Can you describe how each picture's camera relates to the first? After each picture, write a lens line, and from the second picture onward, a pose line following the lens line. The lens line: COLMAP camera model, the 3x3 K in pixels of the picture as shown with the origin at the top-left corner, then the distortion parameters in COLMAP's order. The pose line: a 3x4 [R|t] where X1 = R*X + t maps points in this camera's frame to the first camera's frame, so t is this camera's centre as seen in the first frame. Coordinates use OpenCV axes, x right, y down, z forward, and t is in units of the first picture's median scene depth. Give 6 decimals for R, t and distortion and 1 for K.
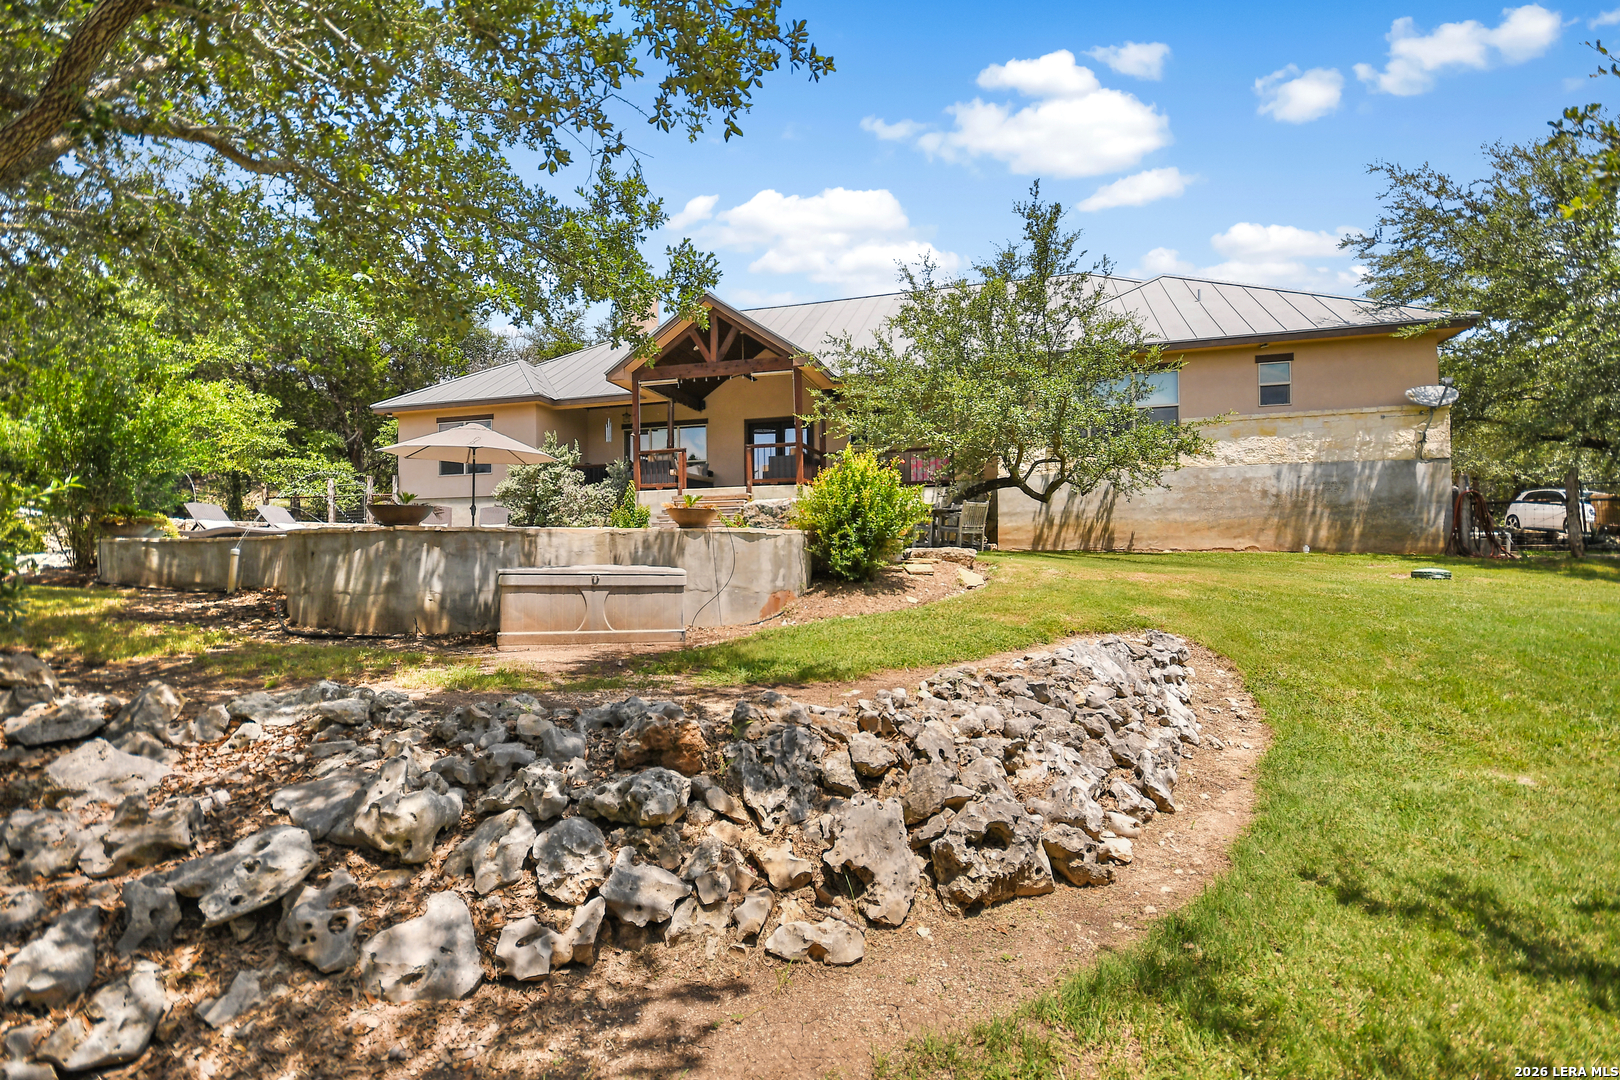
lens RADIAL K [[719.7, 0, 825.5], [0, 719.7, 548.8], [0, 0, 1]] dist [-0.003330, -0.000353]
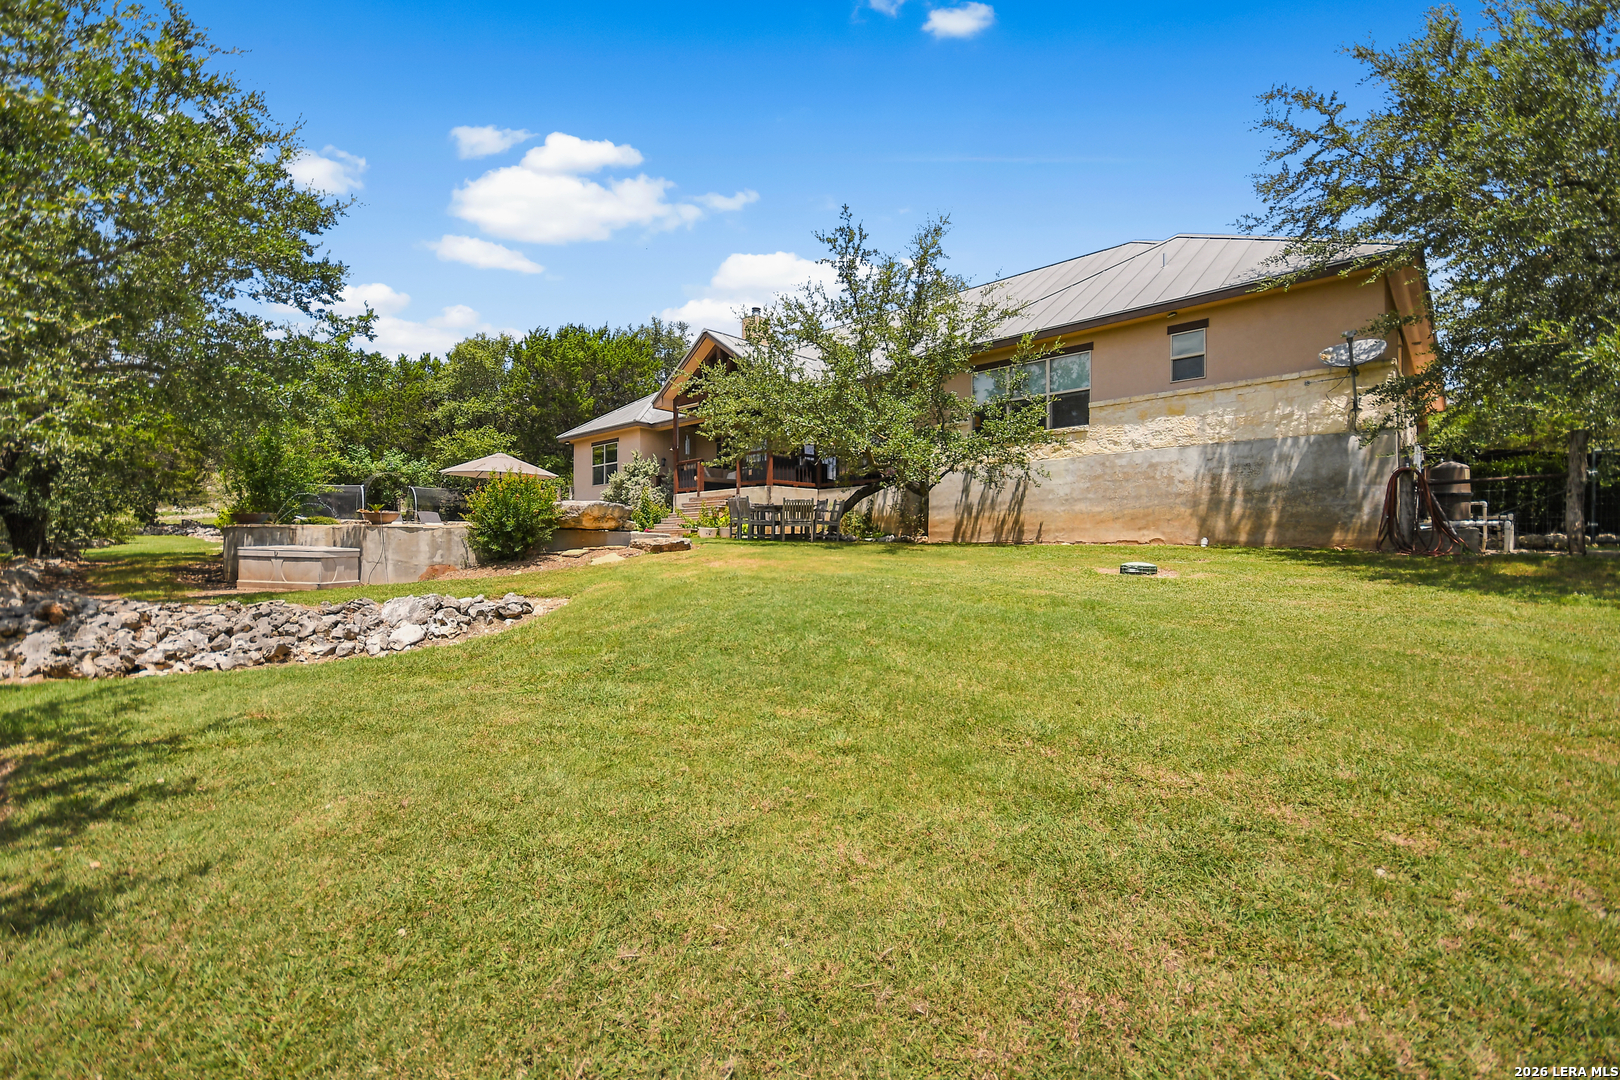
lens RADIAL K [[719.7, 0, 825.5], [0, 719.7, 548.8], [0, 0, 1]] dist [-0.003330, -0.000353]
pose [[0.891459, 0.007607, -0.453037, 0.630204], [-0.004954, 0.999963, 0.007042, 0.004530], [0.453074, -0.004034, 0.891464, 0.005862]]
